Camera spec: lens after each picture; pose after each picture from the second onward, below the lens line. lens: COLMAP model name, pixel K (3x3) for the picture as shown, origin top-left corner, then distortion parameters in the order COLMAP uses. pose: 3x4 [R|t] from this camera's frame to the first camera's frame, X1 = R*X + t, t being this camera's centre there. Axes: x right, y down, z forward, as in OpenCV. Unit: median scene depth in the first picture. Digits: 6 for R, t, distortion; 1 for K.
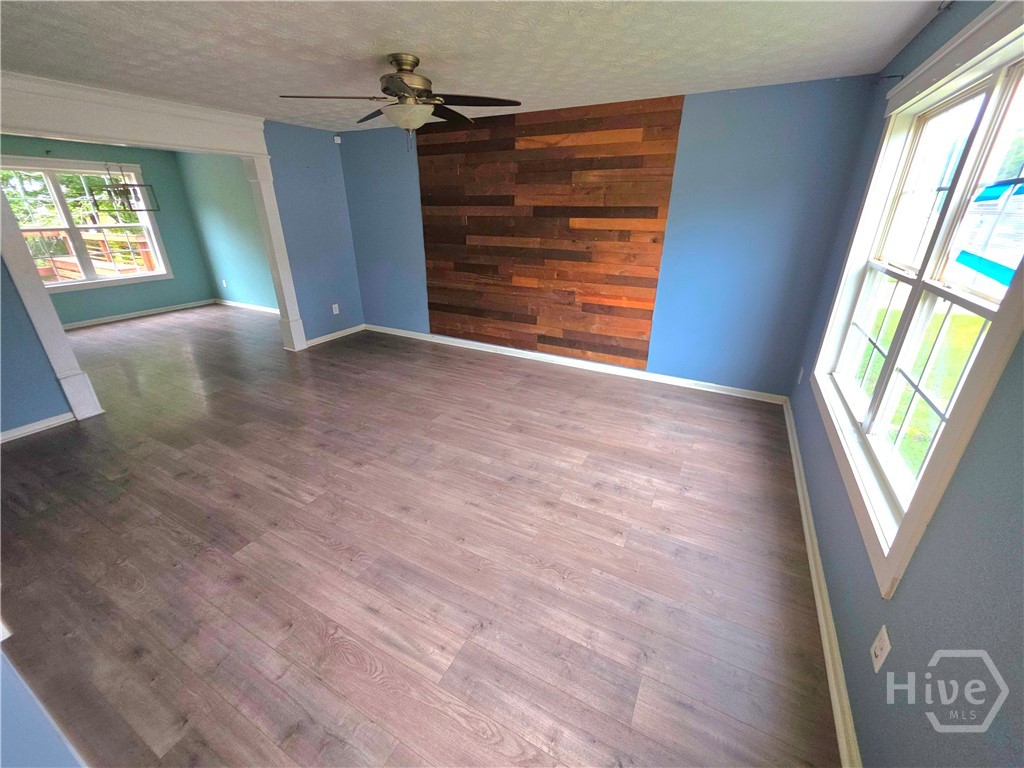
lens RADIAL K [[410.4, 0, 514.4], [0, 410.4, 381.1], [0, 0, 1]] dist [0.002200, 0.000102]
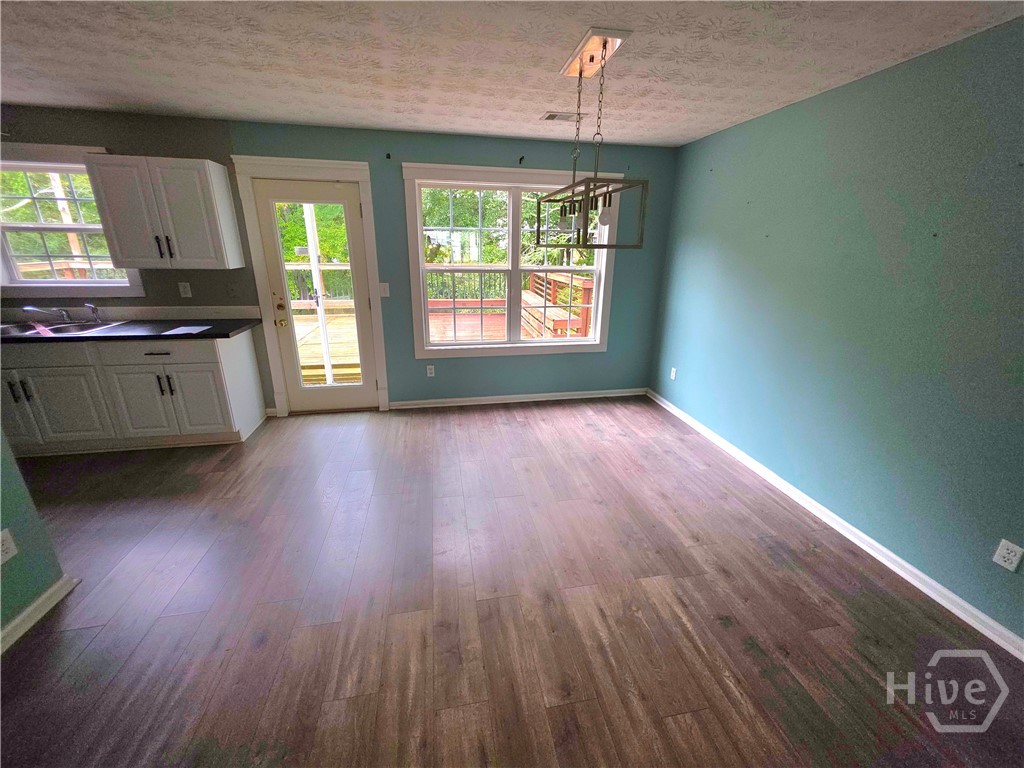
lens RADIAL K [[410.4, 0, 514.4], [0, 410.4, 381.1], [0, 0, 1]] dist [0.002200, 0.000102]
pose [[0.628865, 0.255542, -0.734321, -0.453627], [-0.313834, 0.947518, 0.060970, -0.205469], [0.711363, 0.192113, 0.676059, 0.496199]]
